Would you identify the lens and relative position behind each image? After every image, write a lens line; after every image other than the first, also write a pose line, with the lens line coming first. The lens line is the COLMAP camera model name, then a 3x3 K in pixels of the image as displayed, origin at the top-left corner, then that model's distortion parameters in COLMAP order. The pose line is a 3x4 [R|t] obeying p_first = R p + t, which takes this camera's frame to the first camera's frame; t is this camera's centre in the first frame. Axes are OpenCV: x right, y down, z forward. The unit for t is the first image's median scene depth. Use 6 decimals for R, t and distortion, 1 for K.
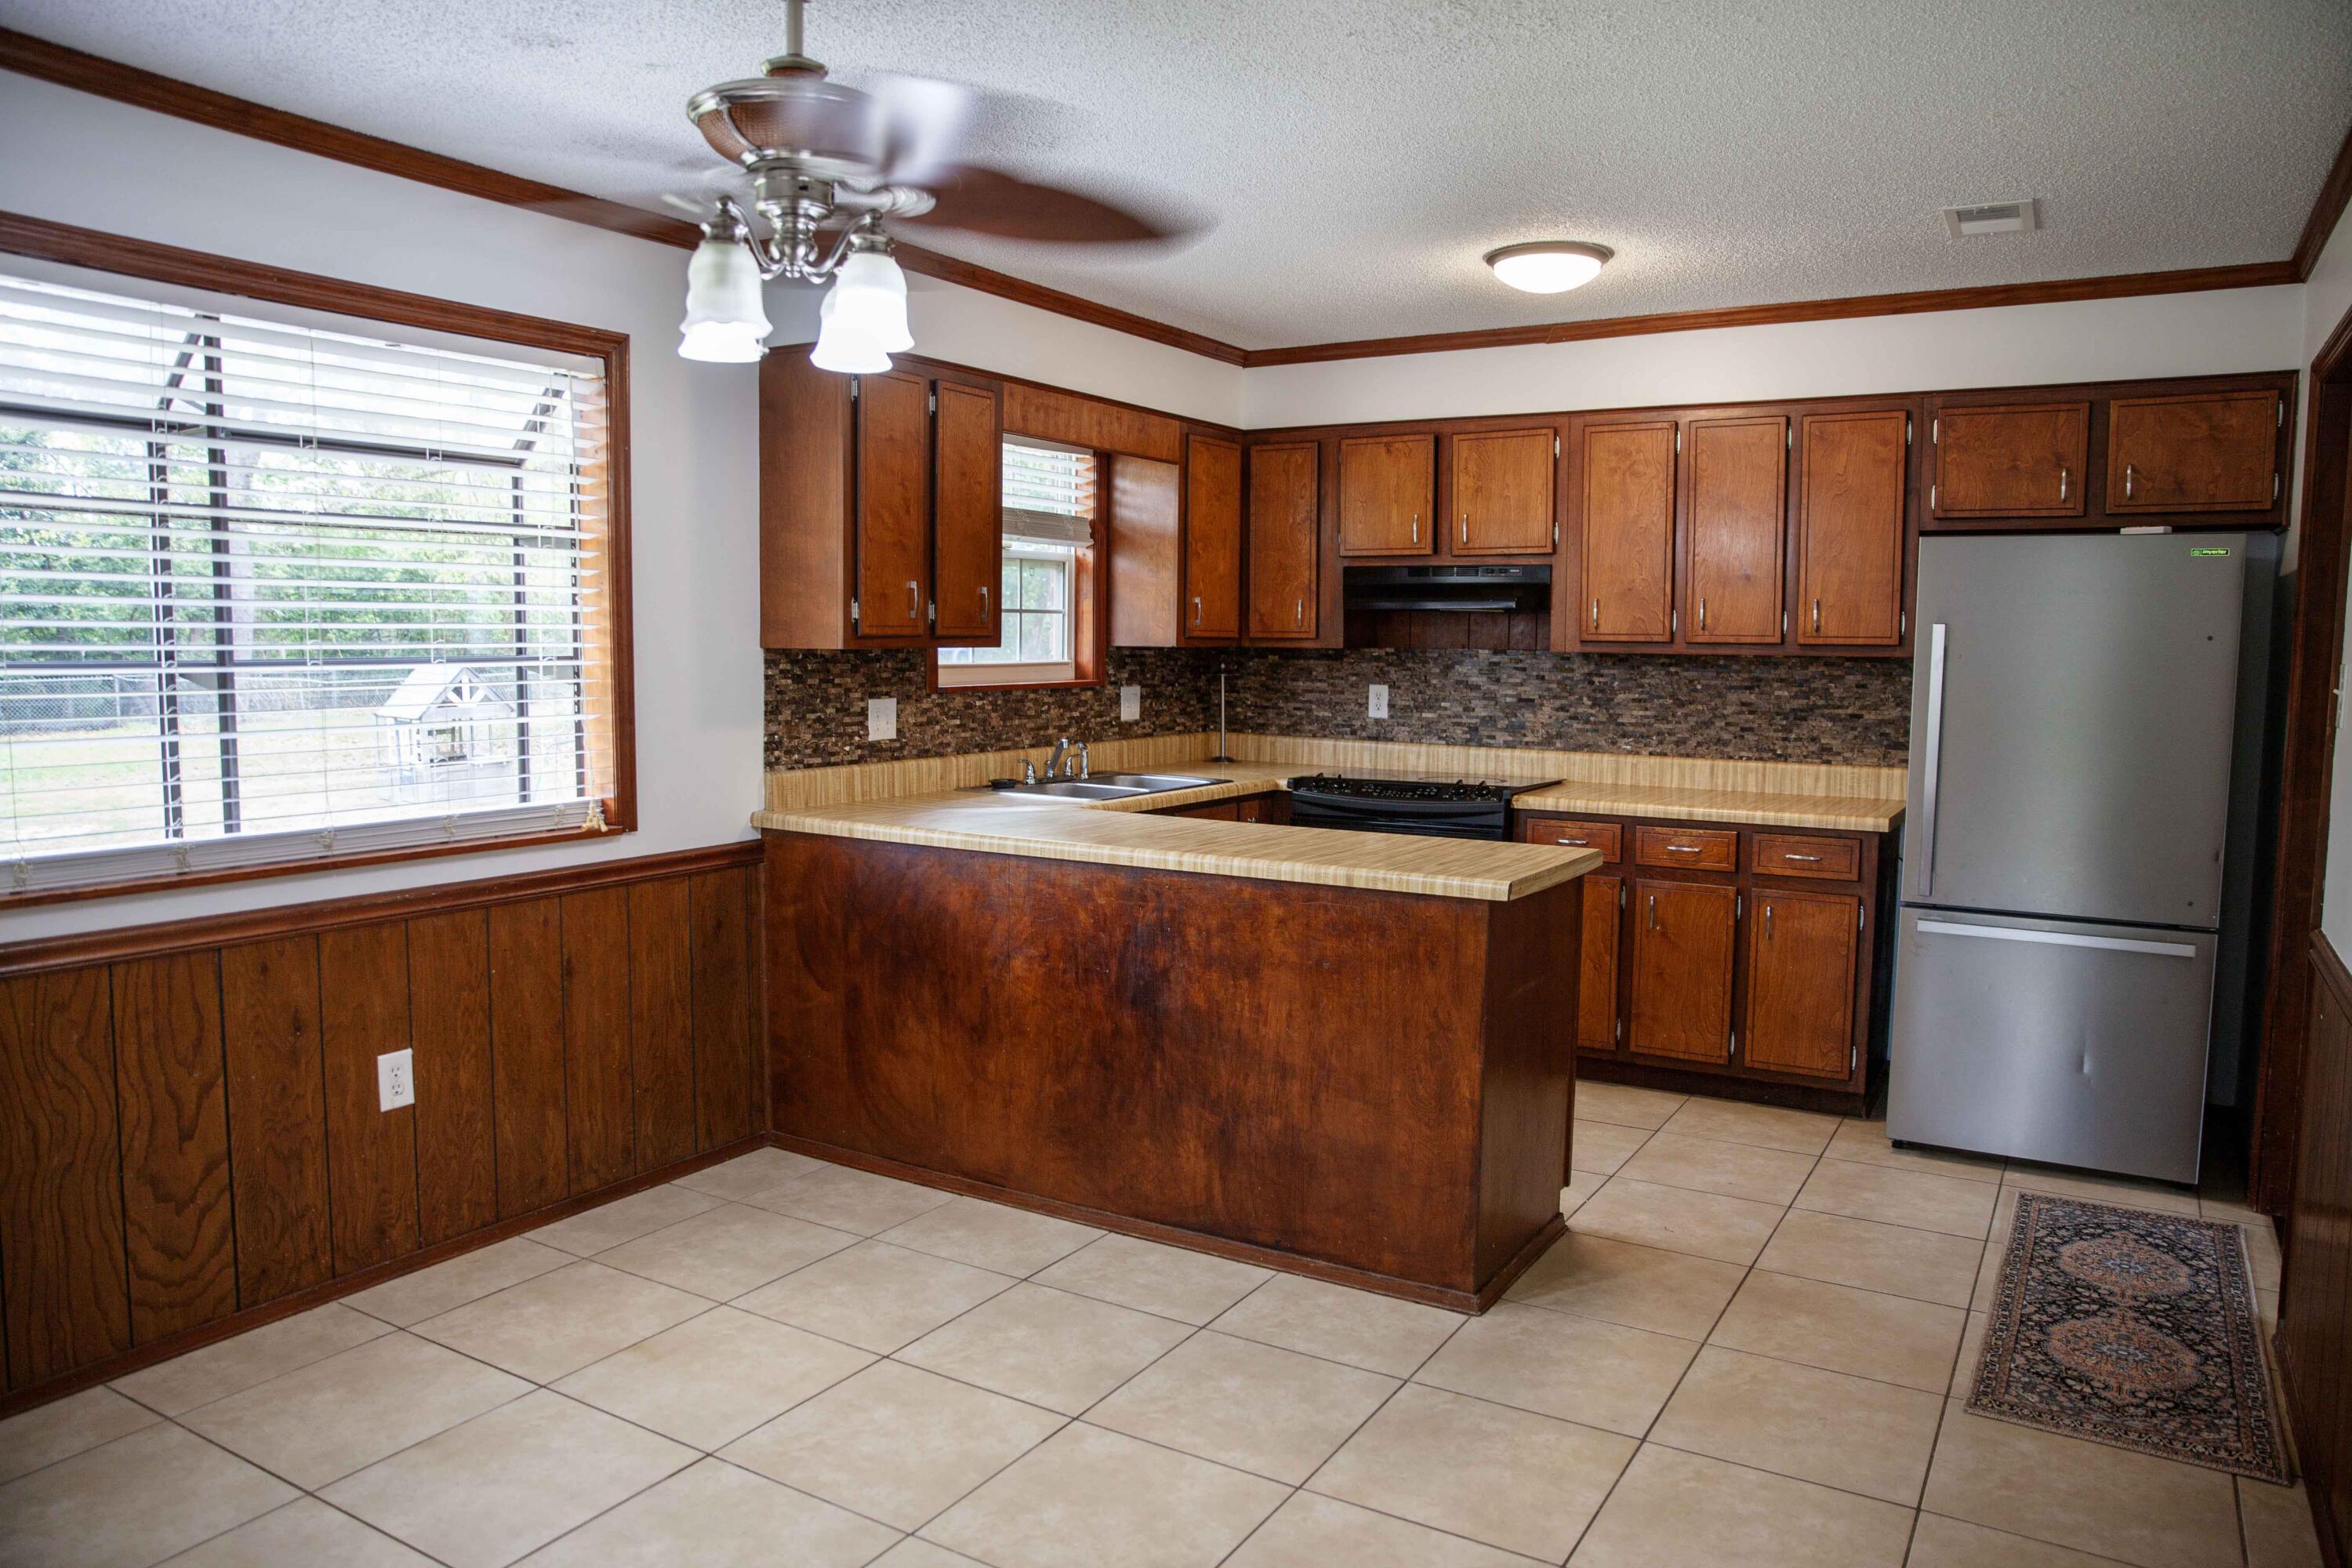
lens RADIAL K [[1602.0, 0, 1181.0], [0, 1602.0, 786.9], [0, 0, 1]] dist [-0.104298, 0.074661]
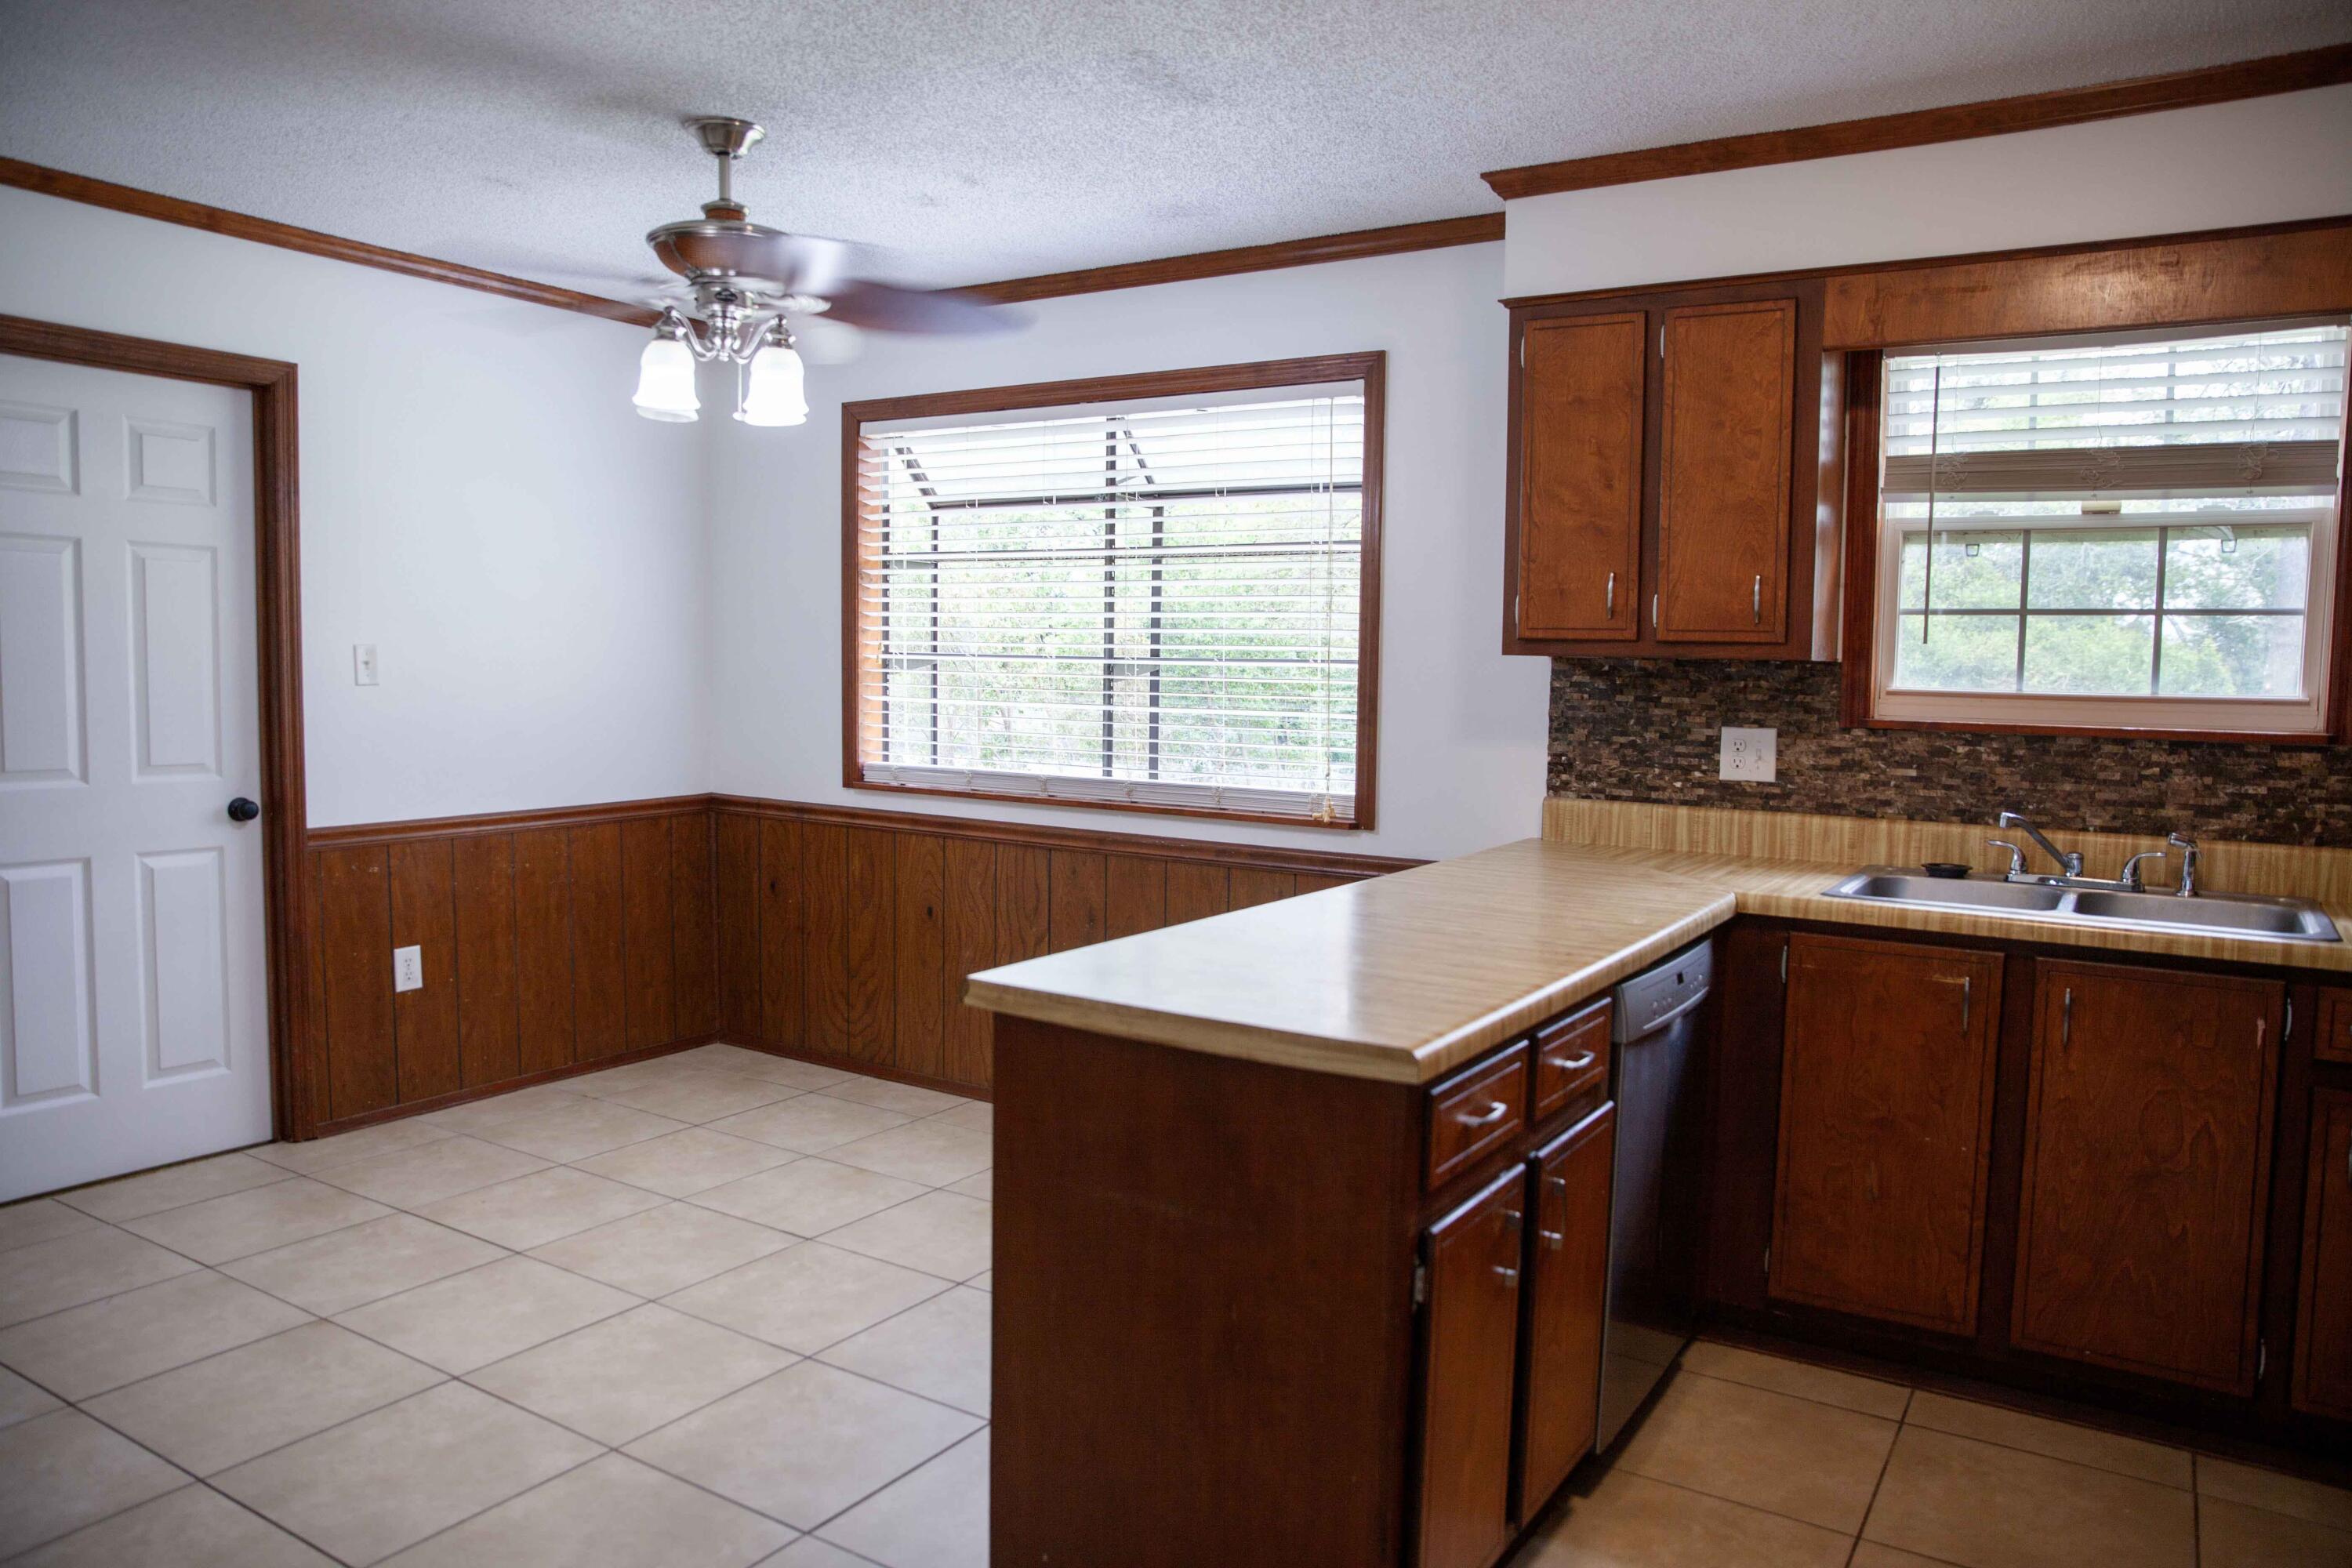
lens RADIAL K [[1602.0, 0, 1170.7], [0, 1602.0, 779.7], [0, 0, 1]] dist [-0.104298, 0.074661]
pose [[-0.022741, 0.065190, -0.997614, 0.633941], [-0.114447, 0.991142, 0.067375, -0.054494], [0.993169, 0.115706, -0.015078, 0.805918]]
